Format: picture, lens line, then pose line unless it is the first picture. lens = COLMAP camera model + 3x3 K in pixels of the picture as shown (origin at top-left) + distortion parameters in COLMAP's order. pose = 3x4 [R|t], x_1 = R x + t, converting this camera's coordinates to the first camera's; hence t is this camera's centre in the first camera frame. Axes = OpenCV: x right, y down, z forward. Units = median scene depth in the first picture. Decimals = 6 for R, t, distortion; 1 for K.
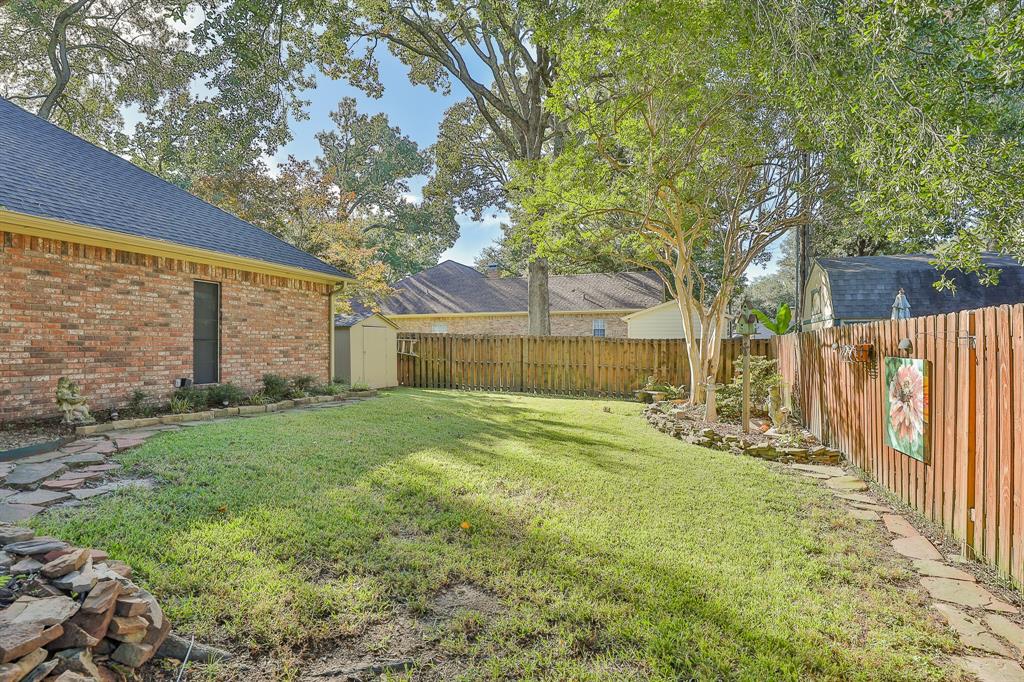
lens RADIAL K [[566.7, 0, 512.4], [0, 566.7, 344.0], [0, 0, 1]] dist [-0.004844, 0.000217]
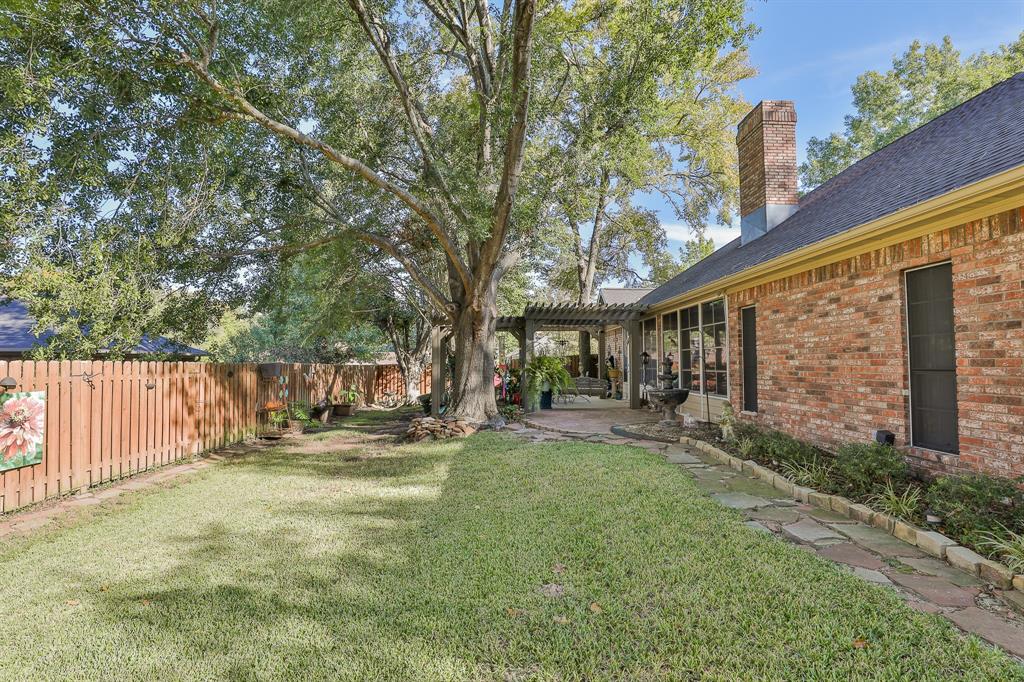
lens RADIAL K [[456.4, 0, 510.8], [0, 456.4, 349.0], [0, 0, 1]] dist [-0.000037, 0.000871]
pose [[-0.930552, -0.004739, -0.366130, 0.006006], [0.009270, 0.999291, -0.036497, -0.017300], [0.366043, -0.037357, -0.929848, 1.366562]]
